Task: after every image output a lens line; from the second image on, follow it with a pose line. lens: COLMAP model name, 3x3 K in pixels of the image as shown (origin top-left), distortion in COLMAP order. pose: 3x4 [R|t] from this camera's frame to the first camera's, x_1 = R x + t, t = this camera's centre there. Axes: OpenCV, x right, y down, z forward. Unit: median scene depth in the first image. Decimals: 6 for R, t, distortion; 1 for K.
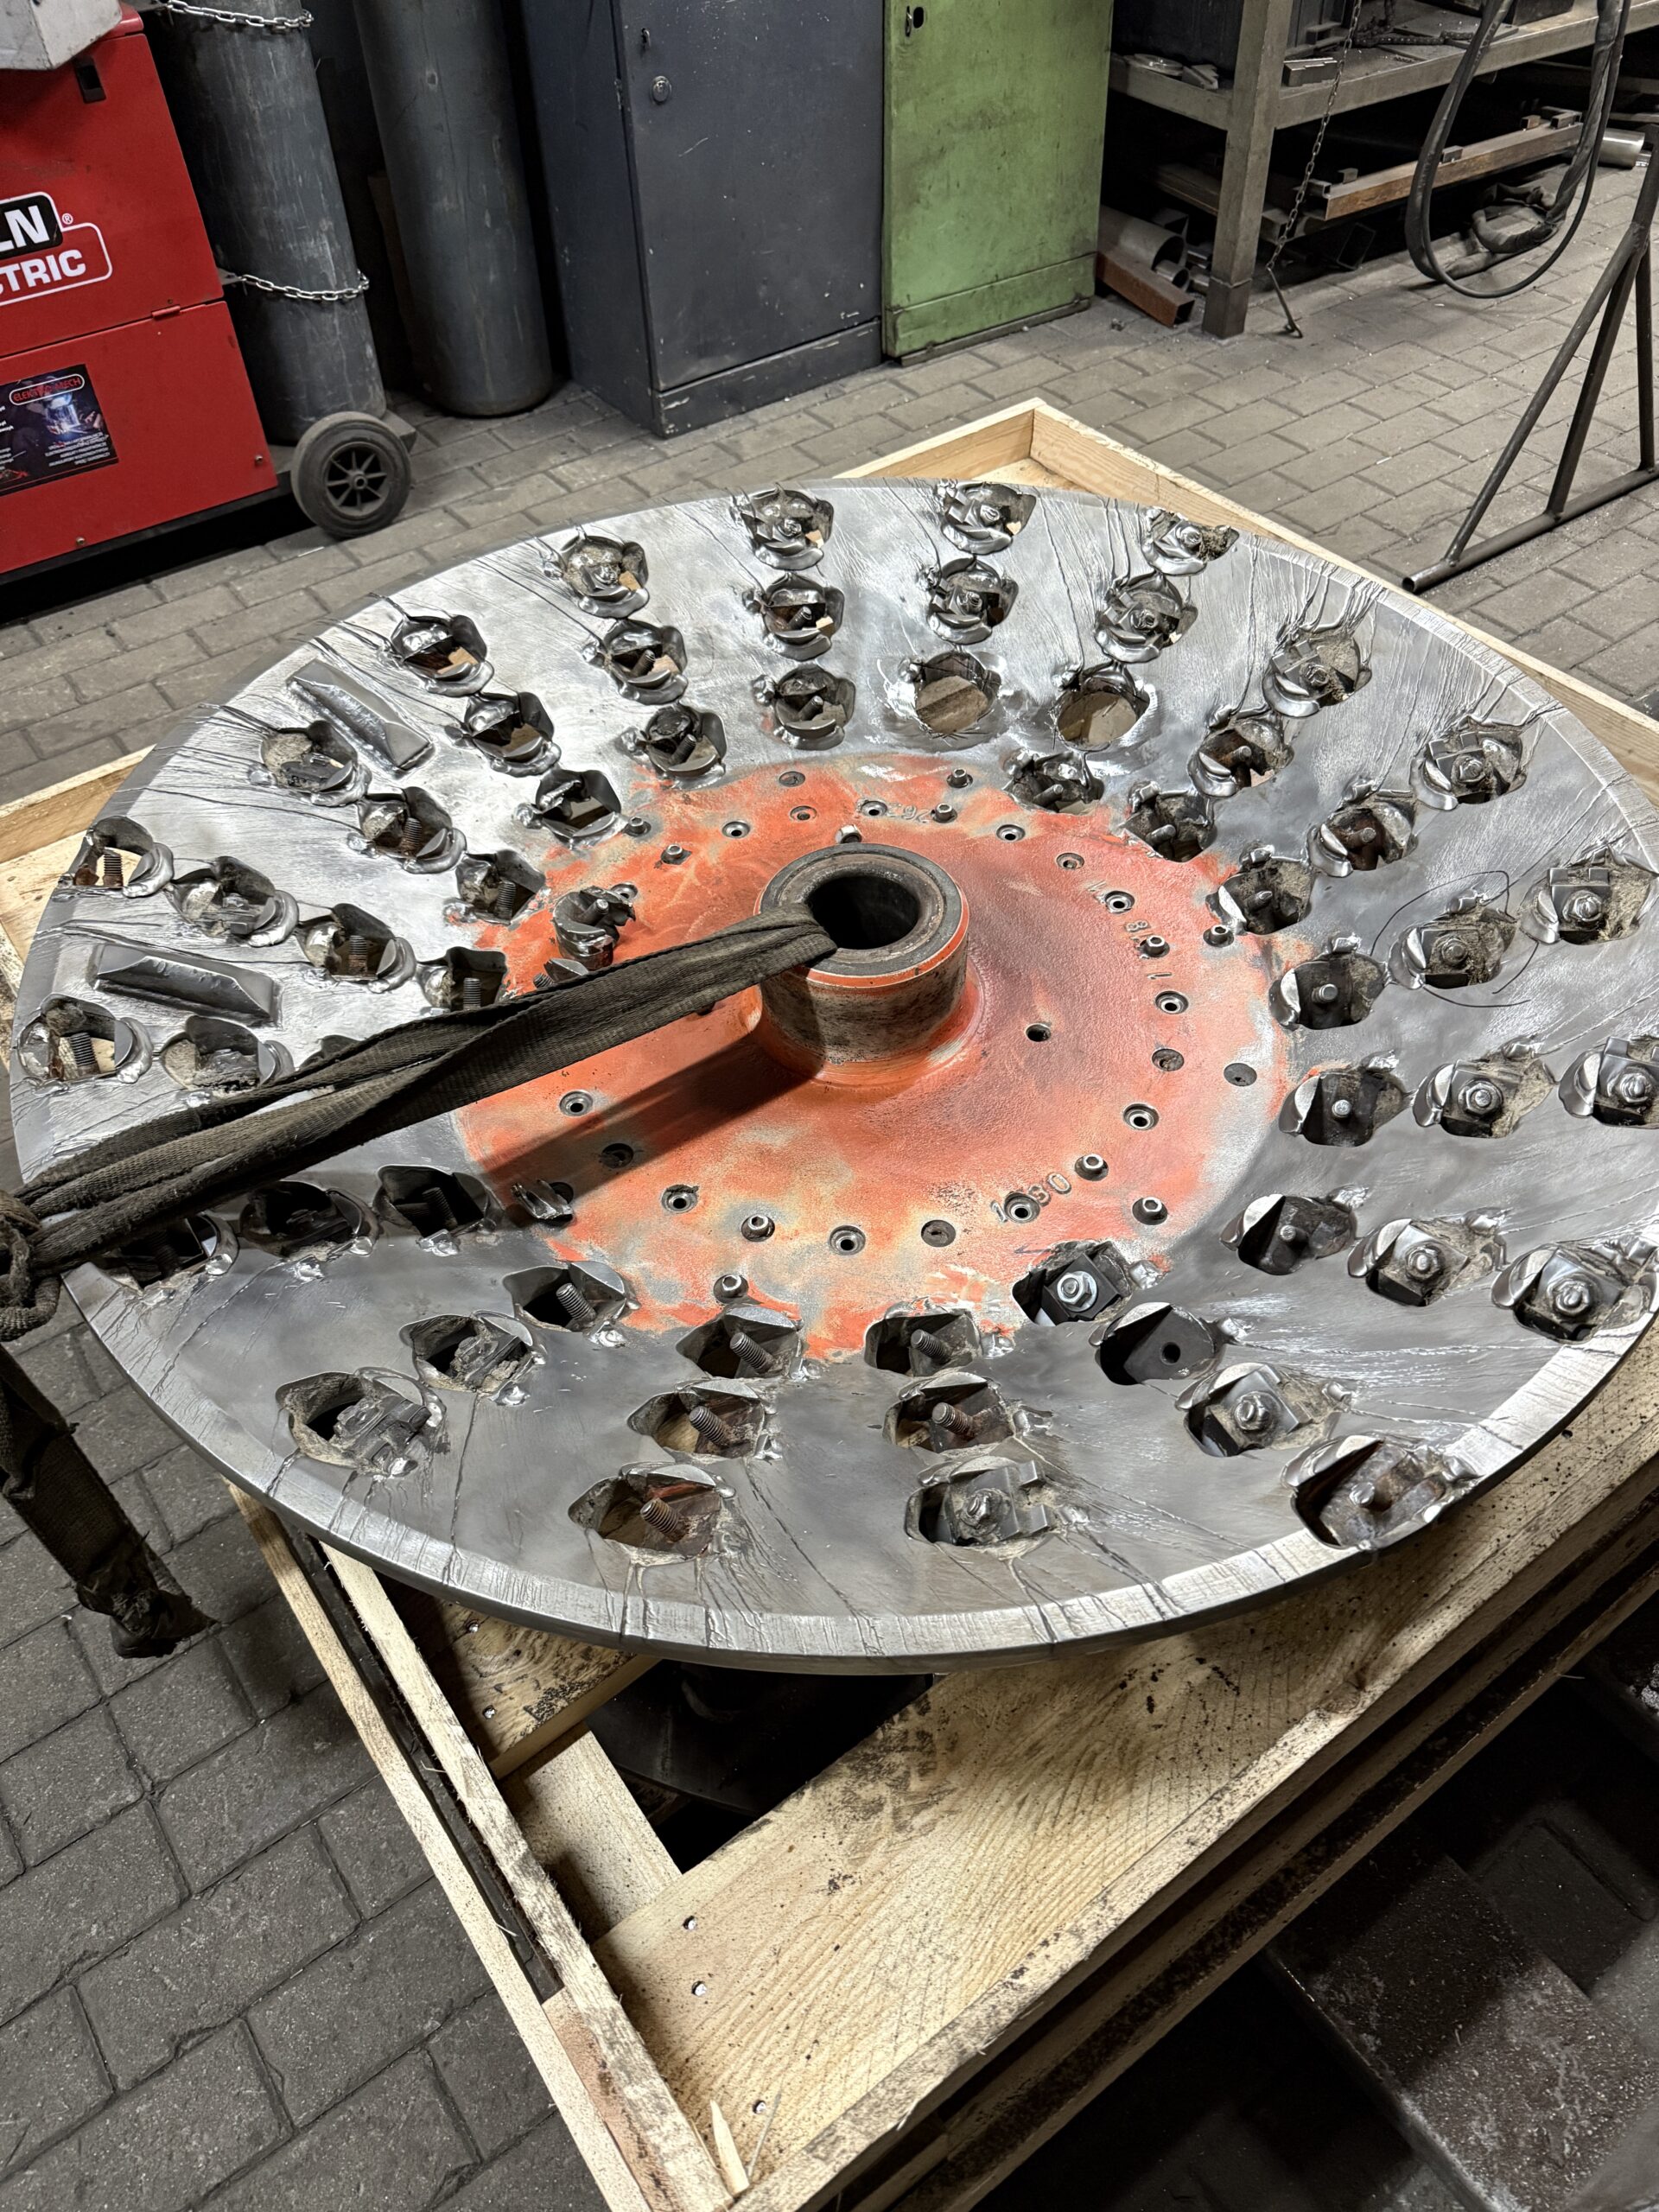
lens RADIAL K [[1559.4, 0, 837.8], [0, 1559.4, 1110.3], [0, 0, 1]] dist [0.044899, -0.057091]
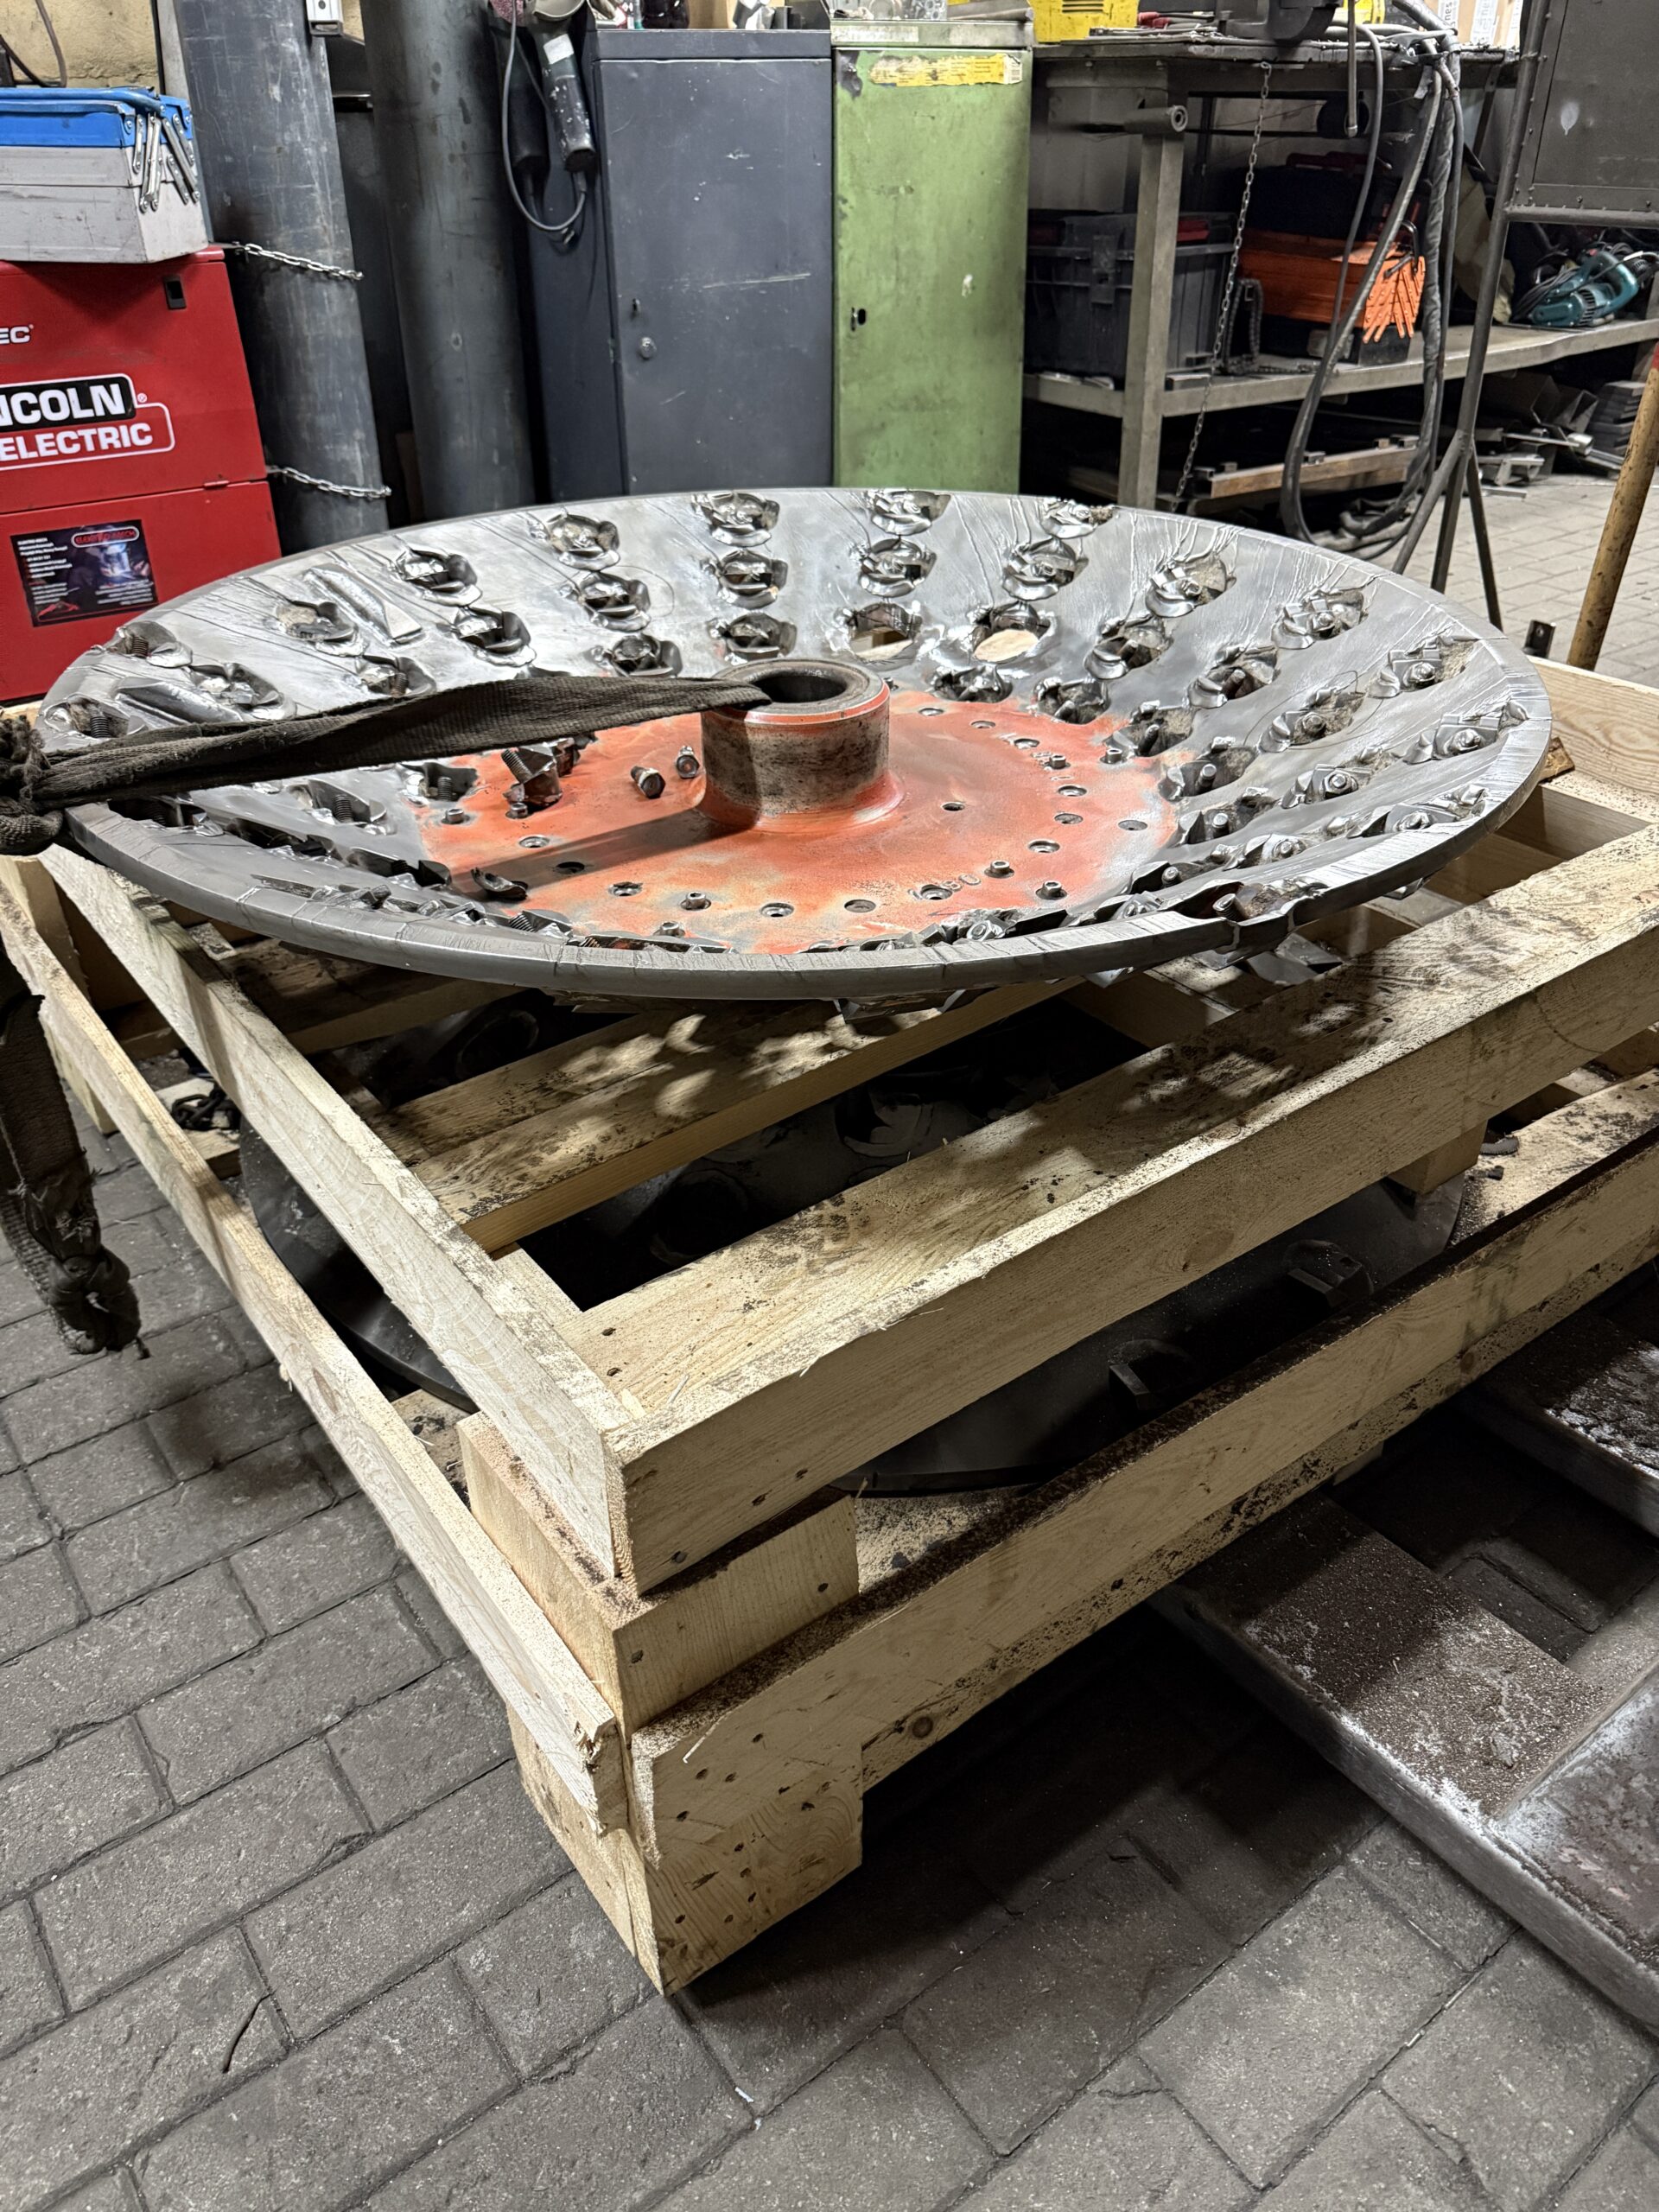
lens RADIAL K [[1569.3, 0, 821.9], [0, 1569.3, 1104.9], [0, 0, 1]] dist [0.059405, -0.094540]
pose [[0.999902, 0.007945, 0.011495, 0.020101], [-0.004559, 0.963097, -0.269117, 0.392195], [-0.013209, 0.269039, 0.963039, -0.022035]]
